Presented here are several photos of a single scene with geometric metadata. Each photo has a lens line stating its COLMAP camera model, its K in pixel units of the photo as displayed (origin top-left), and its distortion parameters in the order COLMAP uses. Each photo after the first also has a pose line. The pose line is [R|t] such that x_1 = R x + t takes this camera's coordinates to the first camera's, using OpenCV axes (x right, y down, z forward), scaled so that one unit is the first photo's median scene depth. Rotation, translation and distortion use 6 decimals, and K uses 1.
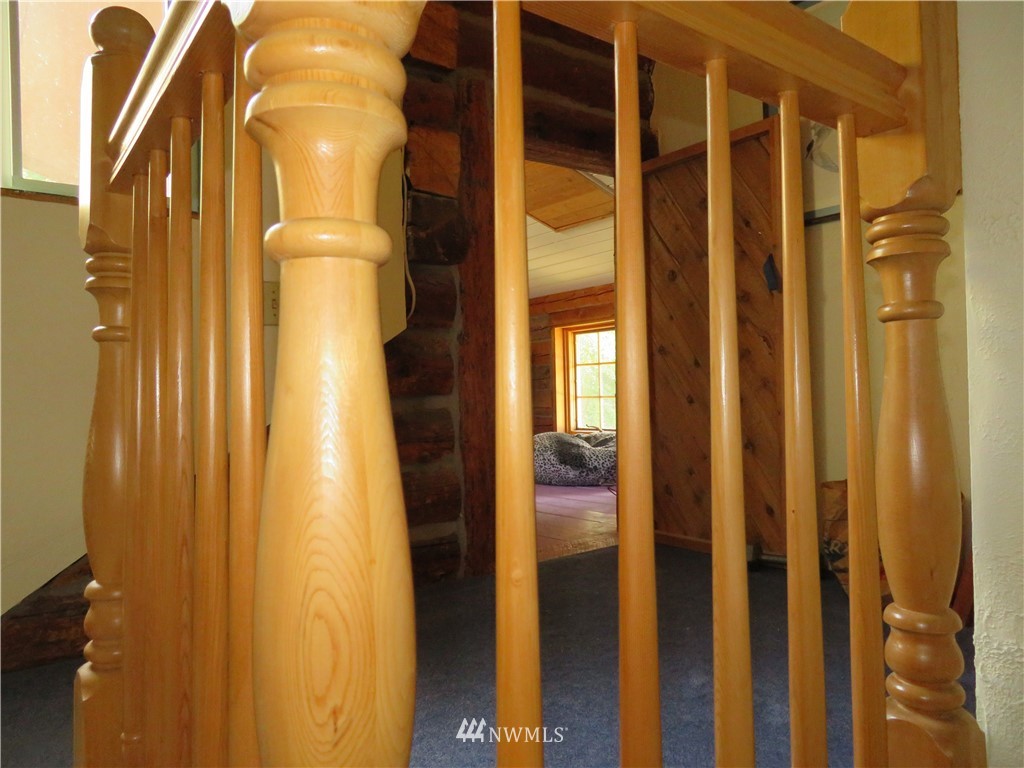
lens RADIAL K [[730.8, 0, 511.4], [0, 730.8, 379.6], [0, 0, 1]] dist [-0.004568, 0.000049]
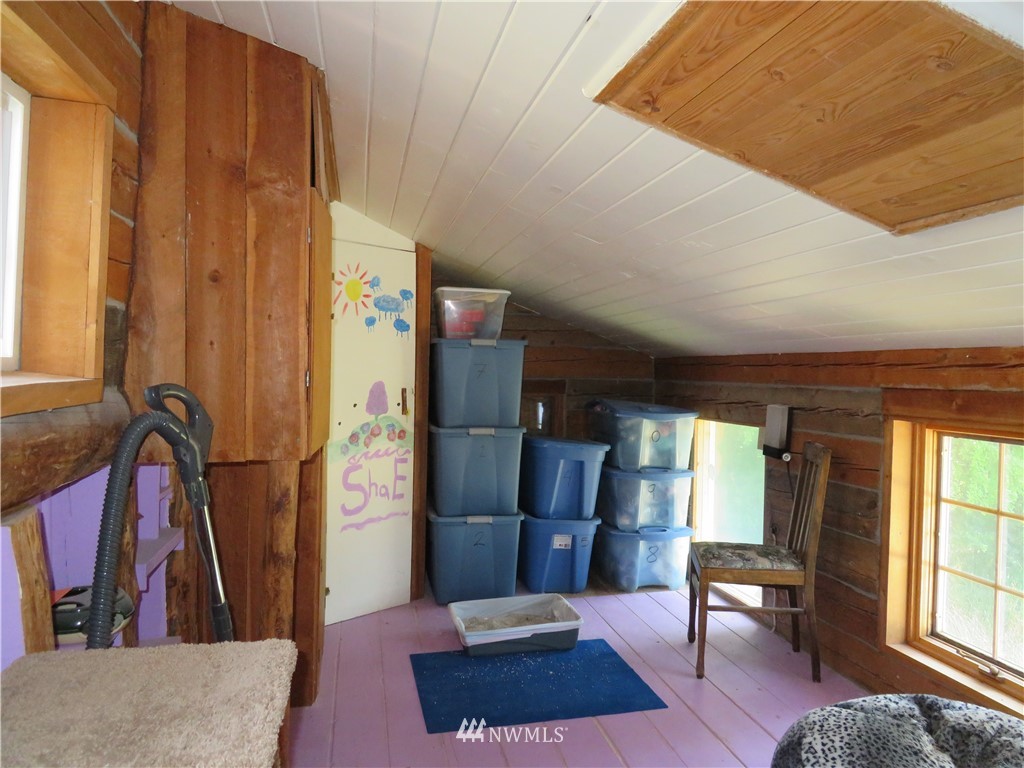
lens RADIAL K [[730.8, 0, 513.8], [0, 730.8, 385.4], [0, 0, 1]] dist [-0.004568, 0.000049]
pose [[0.900345, 0.051370, -0.432133, 0.041611], [-0.032025, 0.998137, 0.051930, -0.112707], [0.433996, -0.032916, 0.900313, 0.473158]]
